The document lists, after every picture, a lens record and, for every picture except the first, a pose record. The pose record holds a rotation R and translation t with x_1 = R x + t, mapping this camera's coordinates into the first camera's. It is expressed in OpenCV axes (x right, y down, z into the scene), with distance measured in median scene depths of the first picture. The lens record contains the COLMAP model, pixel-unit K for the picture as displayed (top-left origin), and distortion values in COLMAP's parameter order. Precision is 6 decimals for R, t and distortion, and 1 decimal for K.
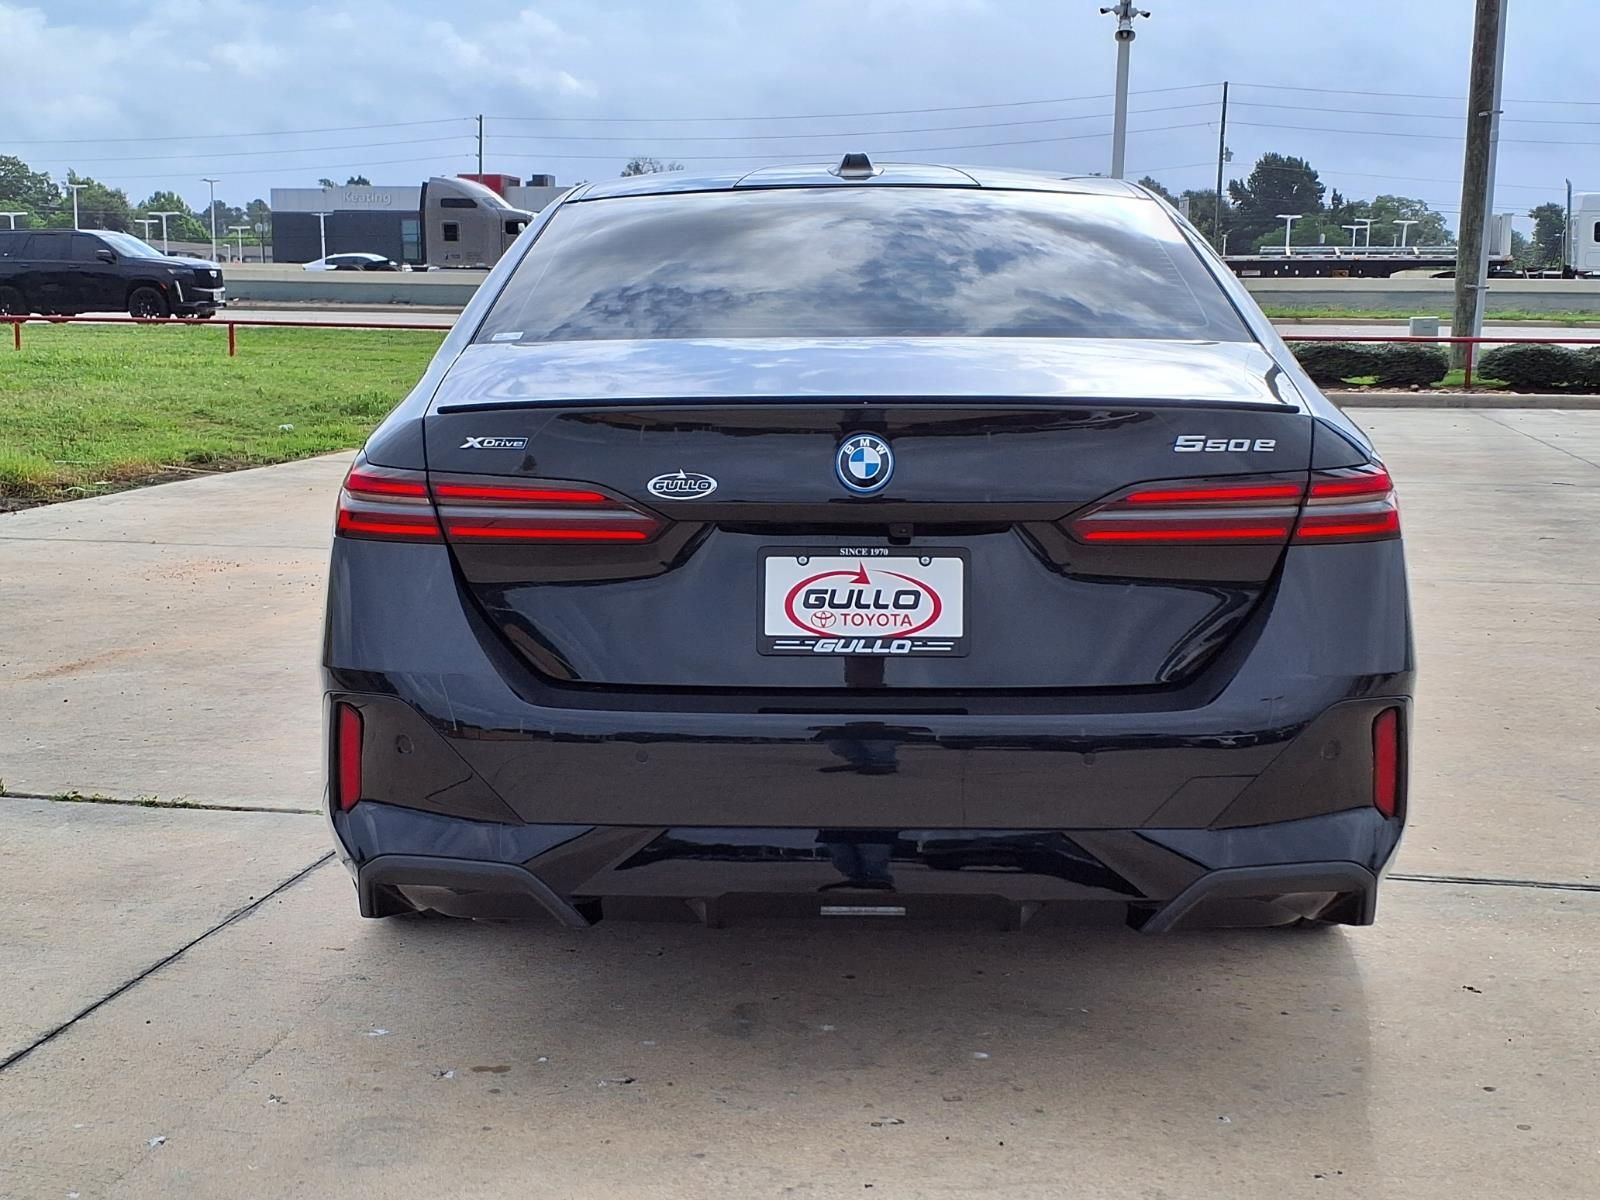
lens RADIAL K [[1964.5, 0, 800.0], [0, 1964.5, 600.0], [0, 0, 1]] dist [0.242560, -0.765024]
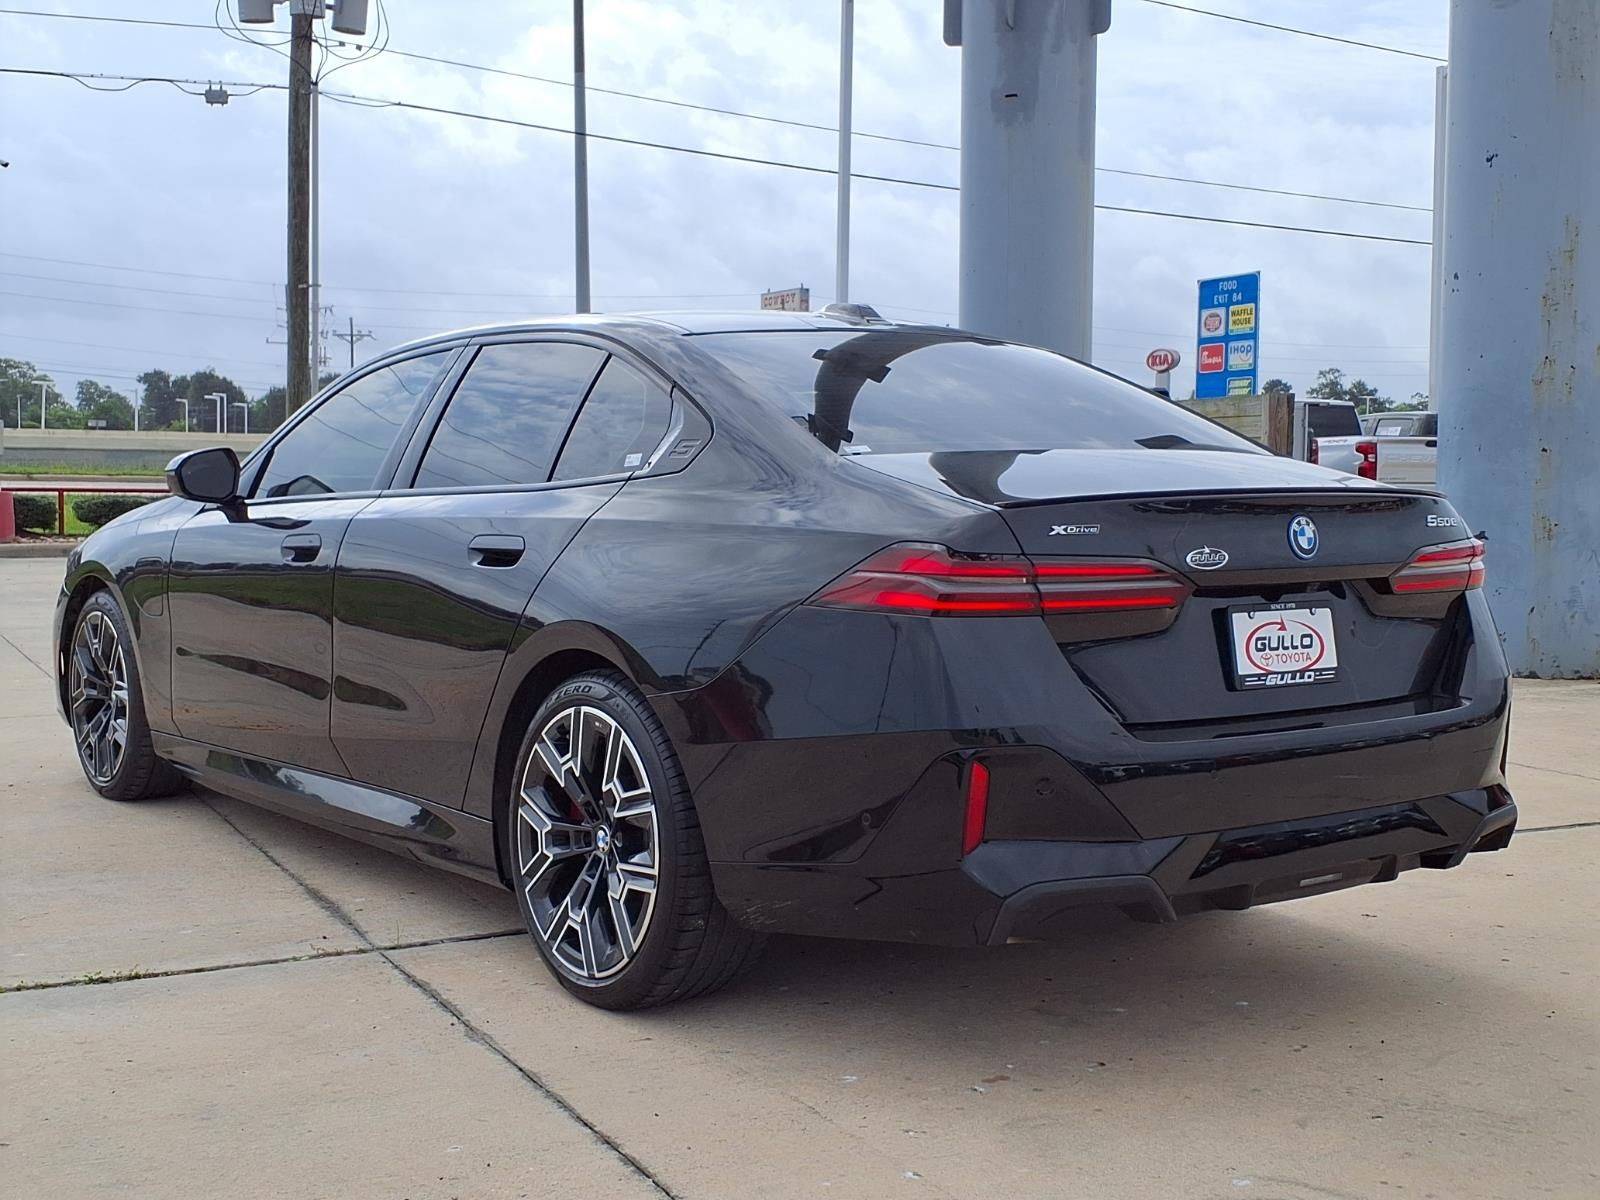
lens RADIAL K [[1964.5, 0, 800.0], [0, 1964.5, 600.0], [0, 0, 1]] dist [0.242560, -0.765024]
pose [[0.782027, -0.038839, 0.622033, -1.040135], [0.088673, 0.994837, -0.049364, 0.008037], [-0.616904, 0.093761, 0.781434, 0.164505]]
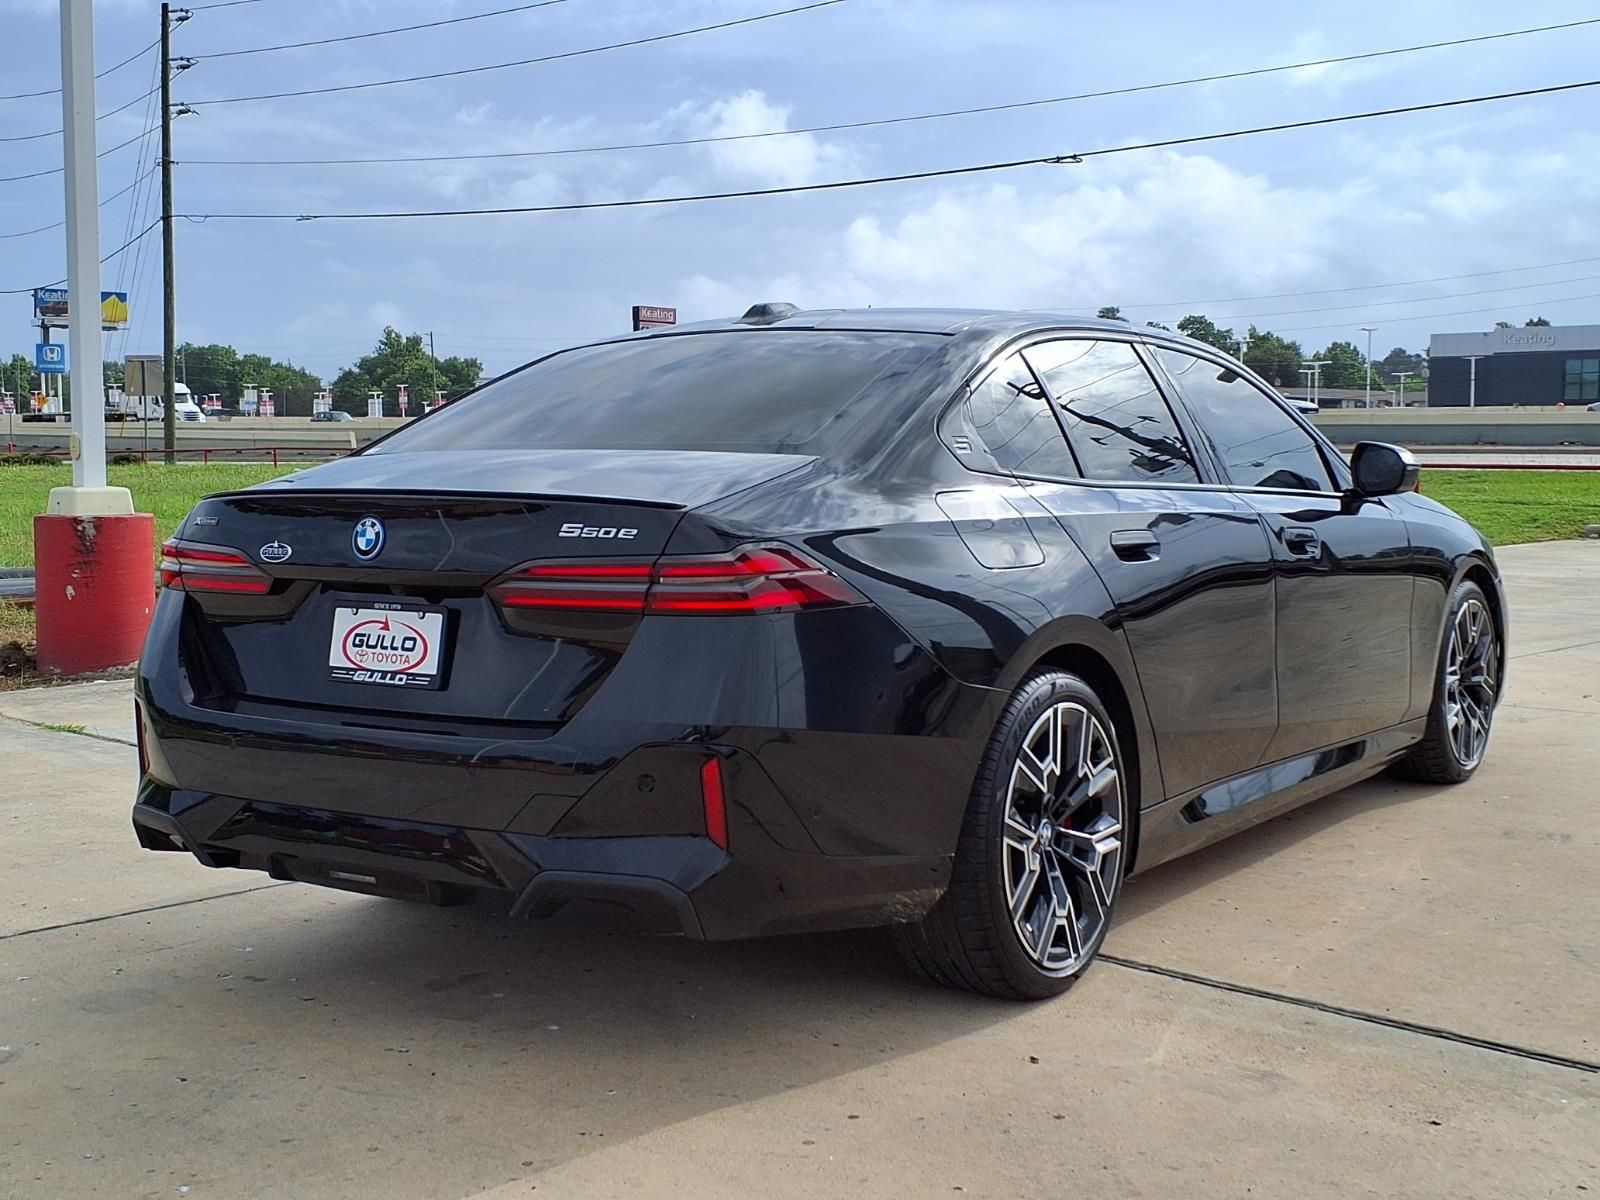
lens RADIAL K [[1964.5, 0, 800.0], [0, 1964.5, 600.0], [0, 0, 1]] dist [0.242560, -0.765024]
pose [[0.833712, 0.037040, -0.550956, 0.997594], [-0.076583, 0.995862, -0.048936, 0.015149], [0.546863, 0.082992, 0.833098, 0.040581]]
